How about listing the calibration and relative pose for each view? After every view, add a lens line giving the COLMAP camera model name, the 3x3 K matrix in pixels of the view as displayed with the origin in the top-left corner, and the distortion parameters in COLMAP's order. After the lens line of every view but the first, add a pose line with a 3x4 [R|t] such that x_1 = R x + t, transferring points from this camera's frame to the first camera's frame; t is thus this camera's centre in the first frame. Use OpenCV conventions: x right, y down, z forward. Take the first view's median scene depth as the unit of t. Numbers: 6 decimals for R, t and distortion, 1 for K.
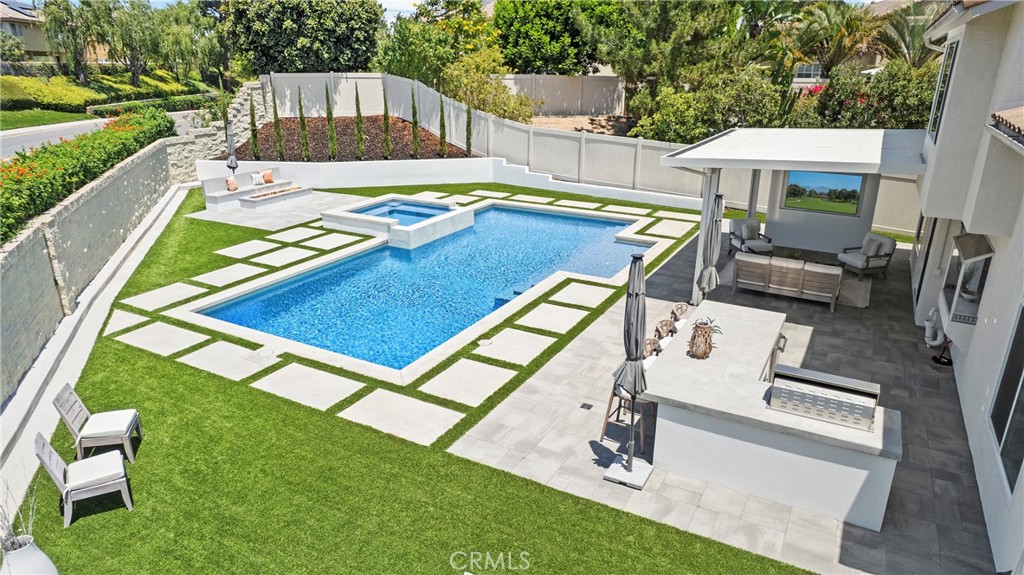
lens RADIAL K [[654.2, 0, 513.8], [0, 654.2, 292.1], [0, 0, 1]] dist [-0.077108, 0.070053]
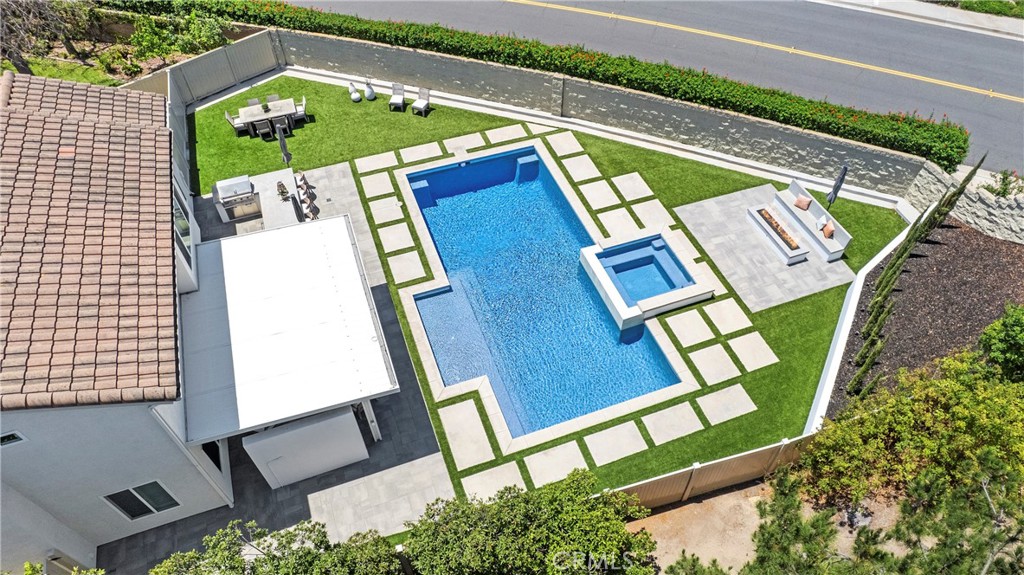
lens RADIAL K [[654.2, 0, 513.8], [0, 654.2, 292.1], [0, 0, 1]] dist [-0.077108, 0.070053]
pose [[-0.654373, 0.572639, -0.493843, 0.819961], [-0.262033, 0.440898, 0.858456, -1.522630], [0.709320, 0.691154, -0.138461, 1.571109]]
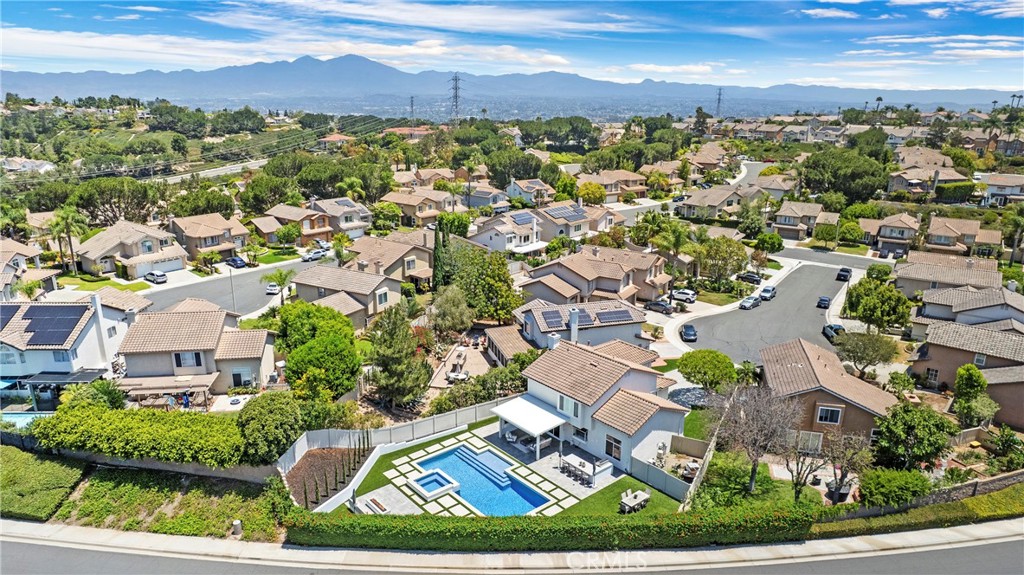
lens RADIAL K [[654.2, 0, 513.8], [0, 654.2, 292.1], [0, 0, 1]] dist [-0.077108, 0.070053]
pose [[0.352850, -0.266472, 0.896933, -3.587732], [0.313147, 0.936943, 0.155167, -1.863360], [-0.881723, 0.226121, 0.414046, -0.986764]]
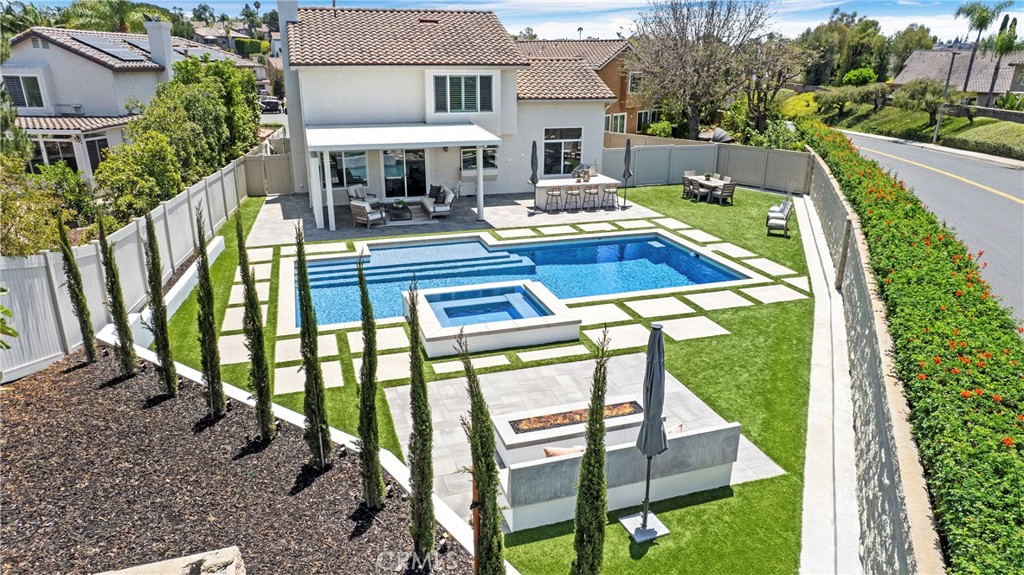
lens RADIAL K [[654.2, 0, 513.8], [0, 654.2, 292.1], [0, 0, 1]] dist [-0.077108, 0.070053]
pose [[-0.728300, -0.238399, 0.642453, -1.035479], [0.222246, 0.804680, 0.550542, -0.829158], [-0.648218, 0.543742, -0.533065, 2.102407]]
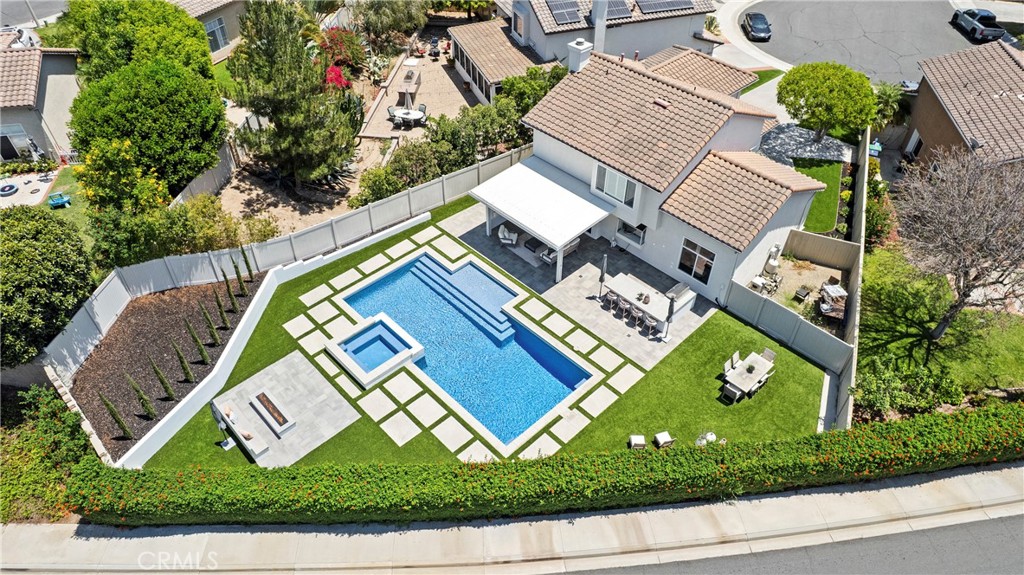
lens RADIAL K [[654.2, 0, 513.8], [0, 654.2, 292.1], [0, 0, 1]] dist [-0.077108, 0.070053]
pose [[0.295395, -0.654628, 0.695848, -1.619103], [0.320183, 0.754063, 0.573474, -1.515119], [-0.900125, 0.053397, 0.432347, 0.069086]]
